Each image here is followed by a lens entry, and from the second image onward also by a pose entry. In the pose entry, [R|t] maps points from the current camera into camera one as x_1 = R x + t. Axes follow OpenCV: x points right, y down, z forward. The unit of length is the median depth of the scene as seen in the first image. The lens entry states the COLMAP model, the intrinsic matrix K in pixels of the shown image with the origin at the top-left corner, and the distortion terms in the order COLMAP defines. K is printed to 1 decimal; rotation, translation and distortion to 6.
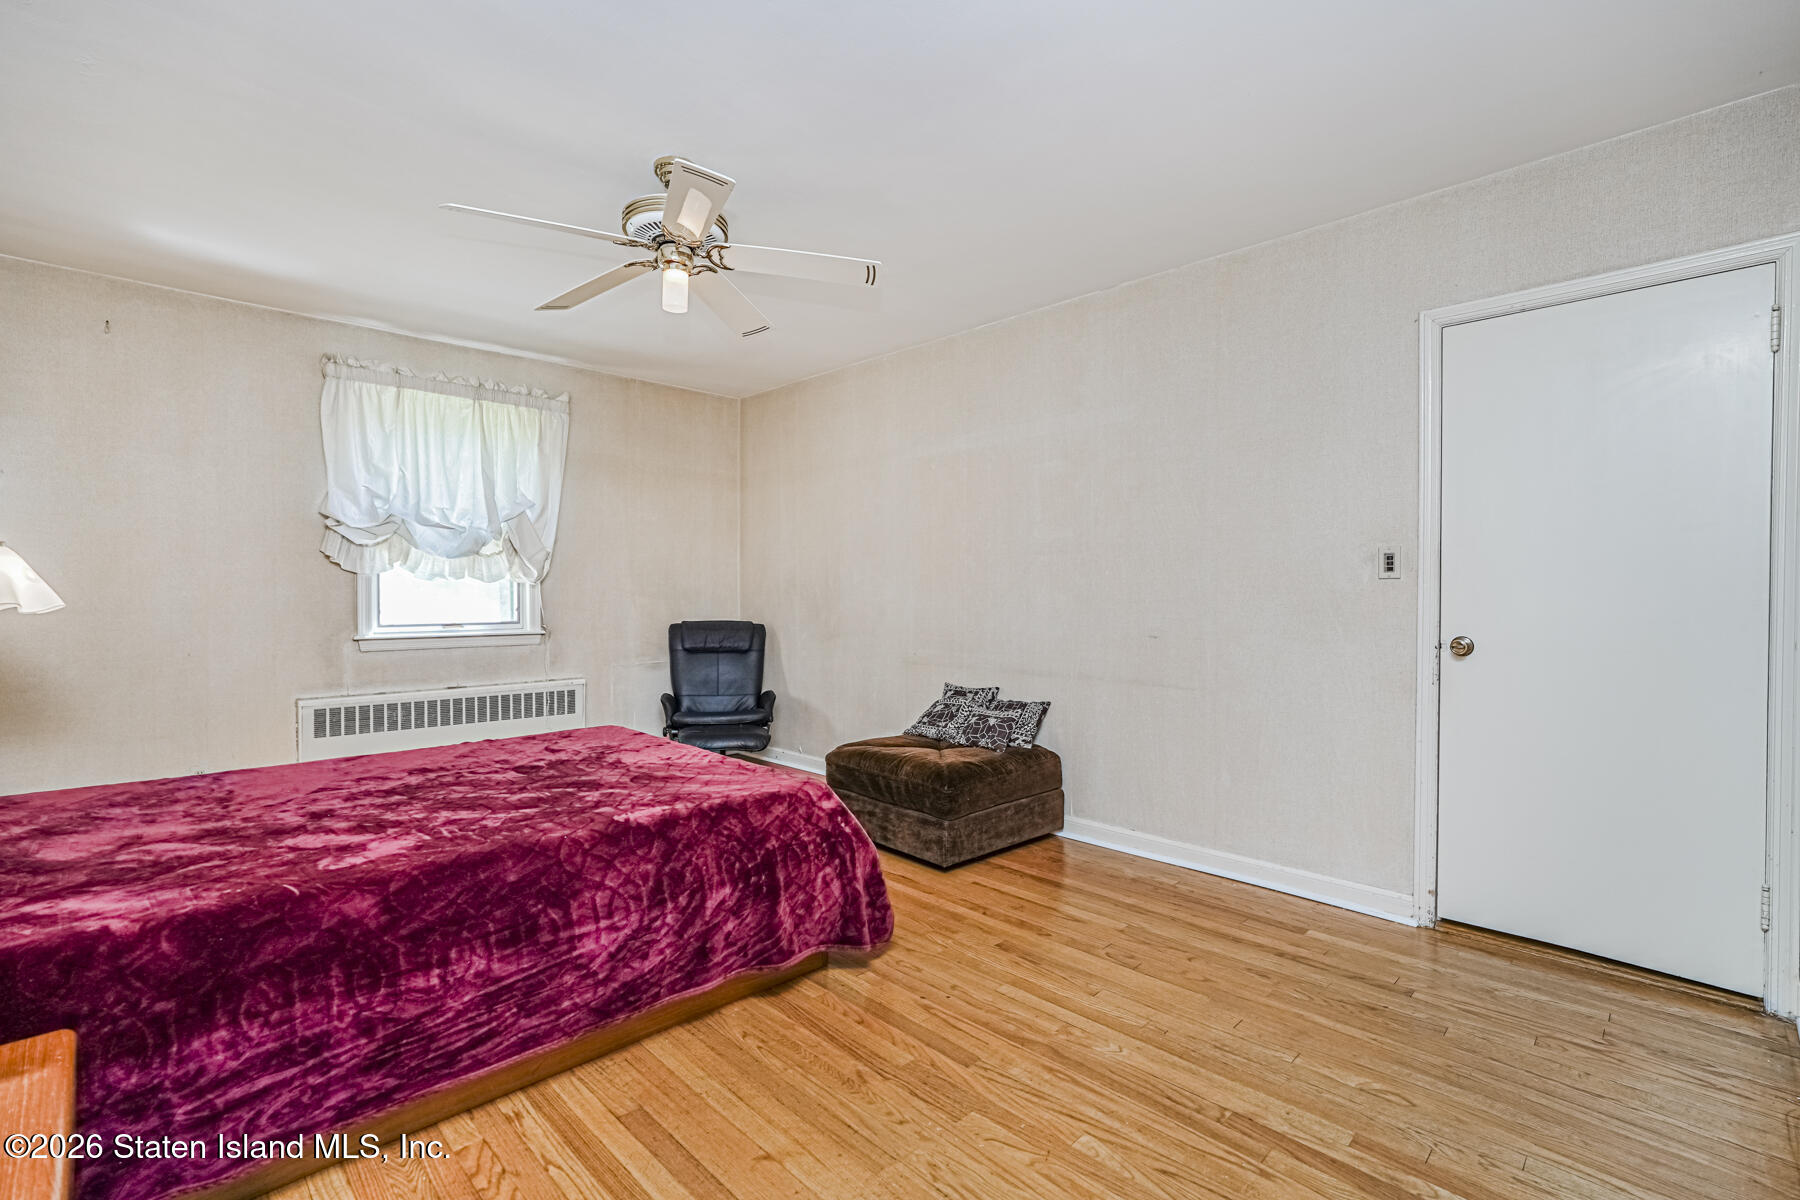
lens RADIAL K [[809.5, 0, 906.4], [0, 809.5, 603.7], [0, 0, 1]] dist [-0.010545, 0.005898]
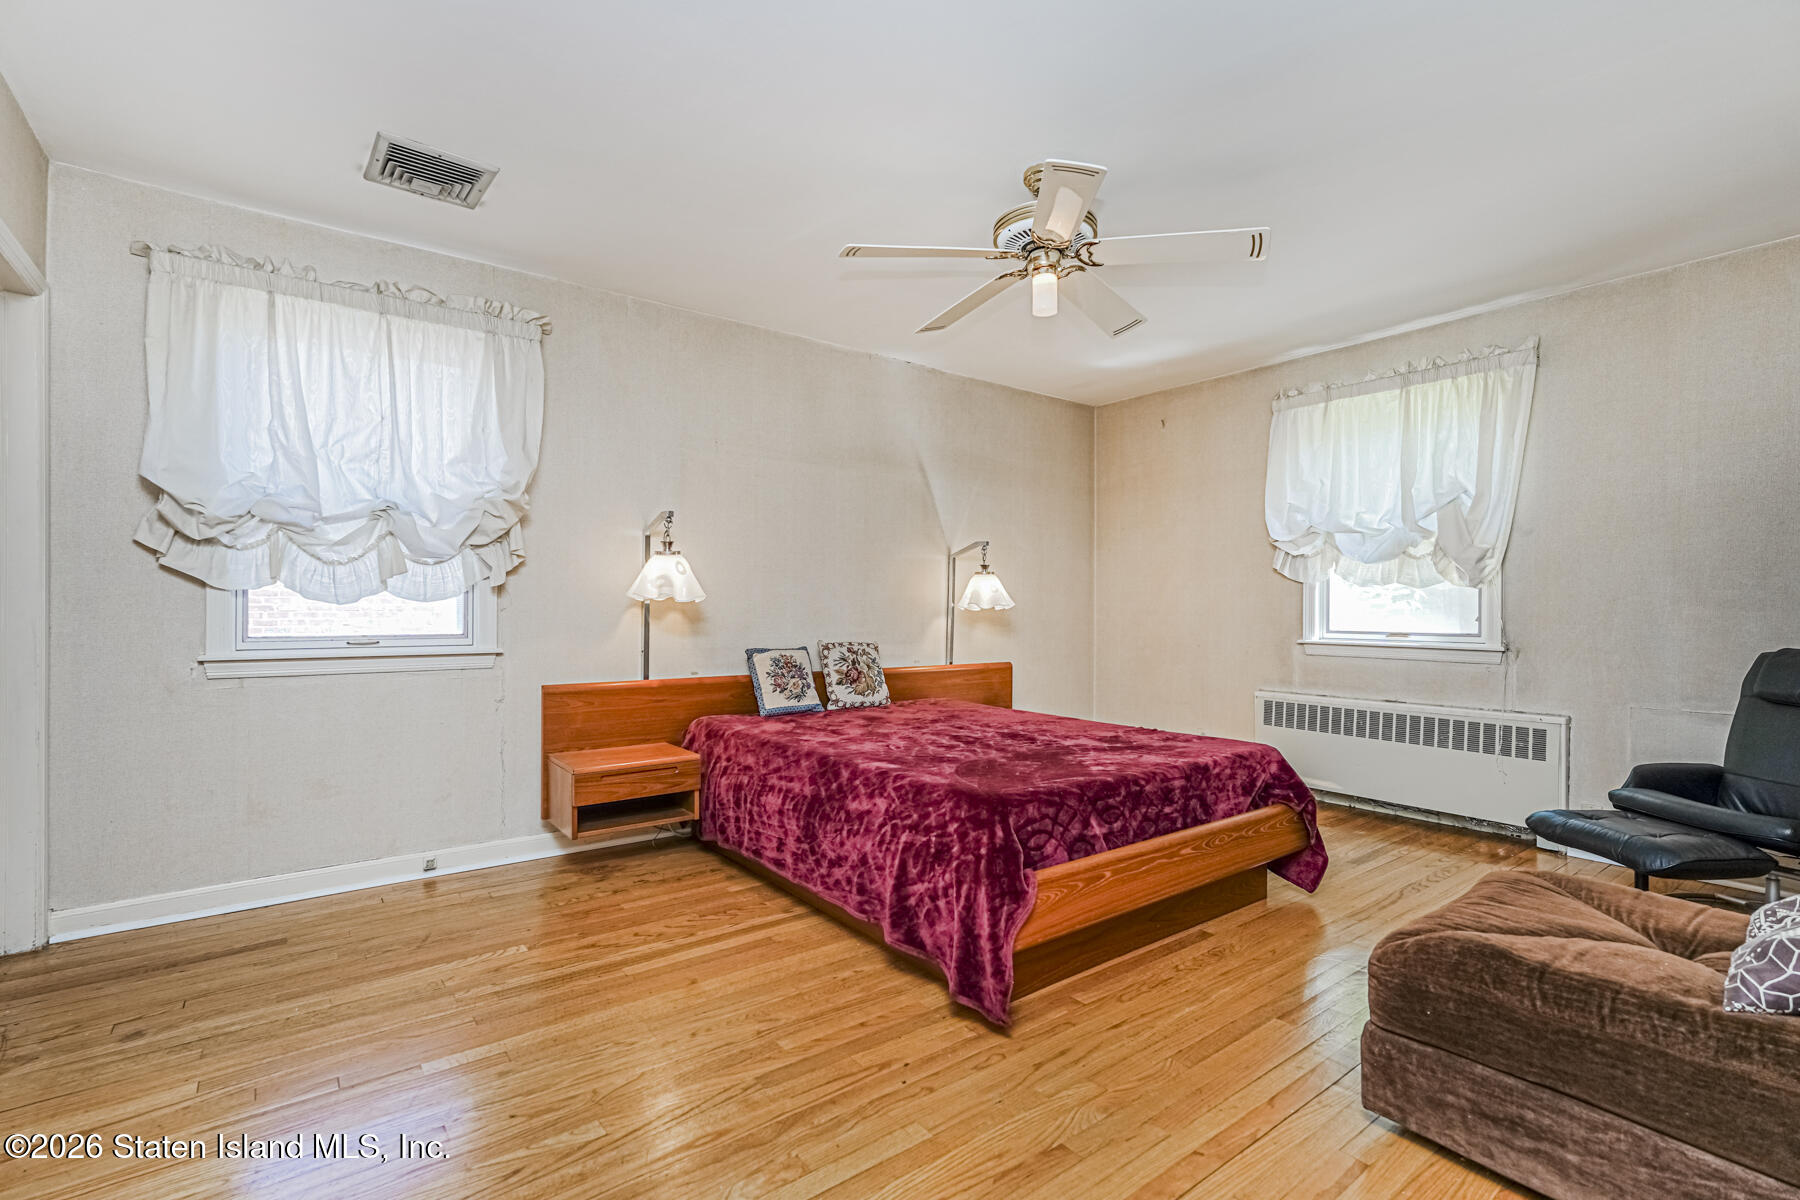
lens RADIAL K [[809.5, 0, 906.9], [0, 809.5, 605.4], [0, 0, 1]] dist [-0.010545, 0.005898]
pose [[-0.111955, -0.005056, -0.993700, 0.462607], [-0.019589, 0.999804, -0.002880, 0.007297], [0.993520, 0.019143, -0.112032, 0.586692]]
